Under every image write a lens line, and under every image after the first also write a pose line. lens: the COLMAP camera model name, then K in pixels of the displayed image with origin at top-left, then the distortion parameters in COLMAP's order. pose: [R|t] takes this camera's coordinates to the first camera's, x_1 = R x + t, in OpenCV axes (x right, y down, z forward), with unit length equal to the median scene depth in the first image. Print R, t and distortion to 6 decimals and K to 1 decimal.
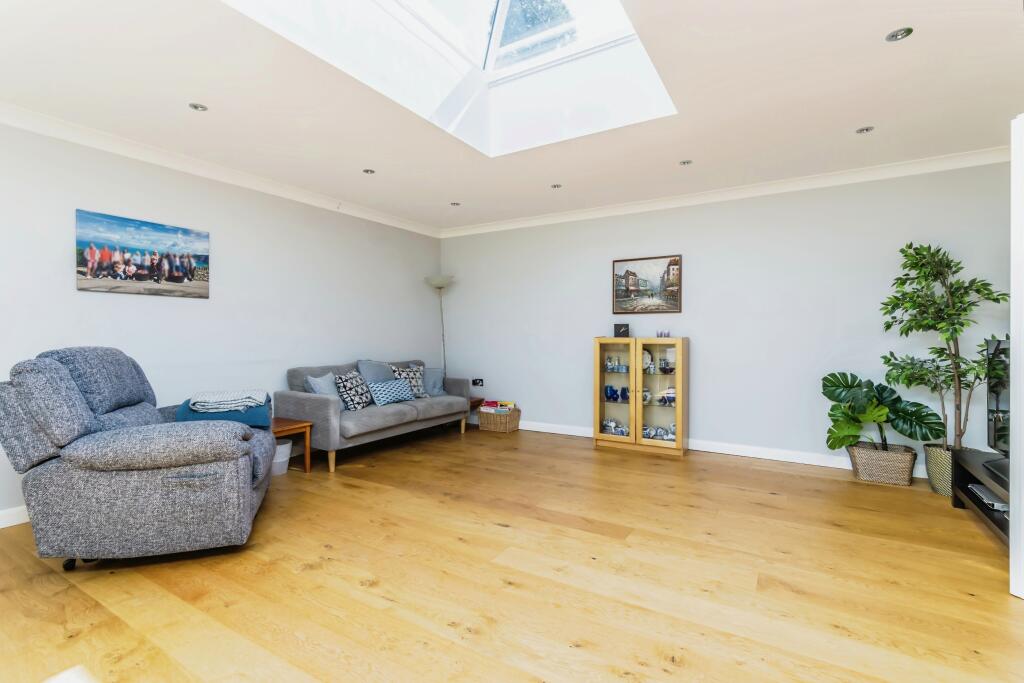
lens RADIAL K [[458.4, 0, 522.4], [0, 458.4, 339.3], [0, 0, 1]] dist [-0.003312, -0.000192]
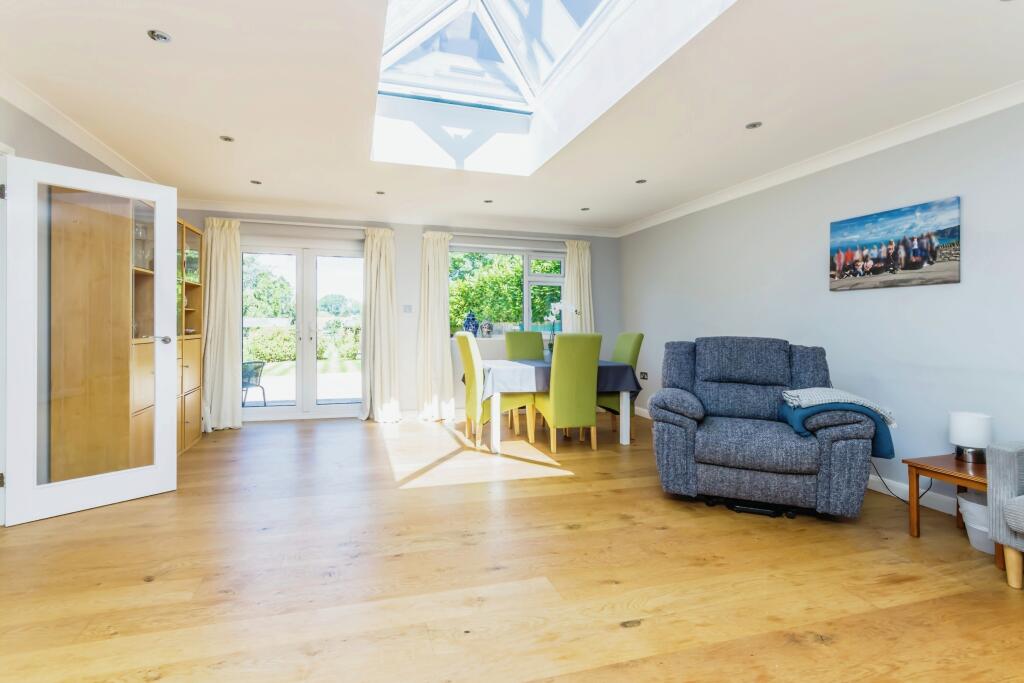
lens RADIAL K [[465.2, 0, 475.0], [0, 465.2, 325.8], [0, 0, 1]] dist [-0.001326, -0.000149]
pose [[-0.699609, -0.005486, -0.714505, 0.467627], [-0.015538, 0.999851, 0.007537, -0.010721], [0.714357, 0.016375, -0.699590, 1.044609]]
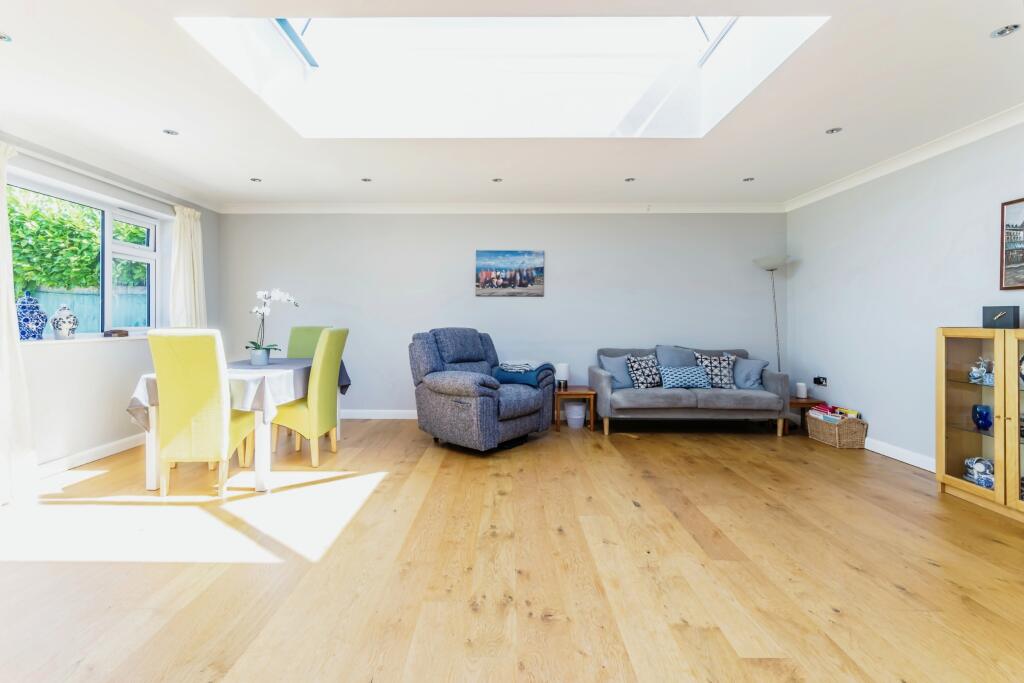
lens RADIAL K [[474.5, 0, 505.7], [0, 474.5, 321.9], [0, 0, 1]] dist [0.000693, 0.000492]
pose [[0.501664, 0.004880, -0.865049, 0.600944], [-0.013644, 0.999904, -0.002272, -0.003394], [0.864955, 0.012943, 0.501683, 0.154178]]
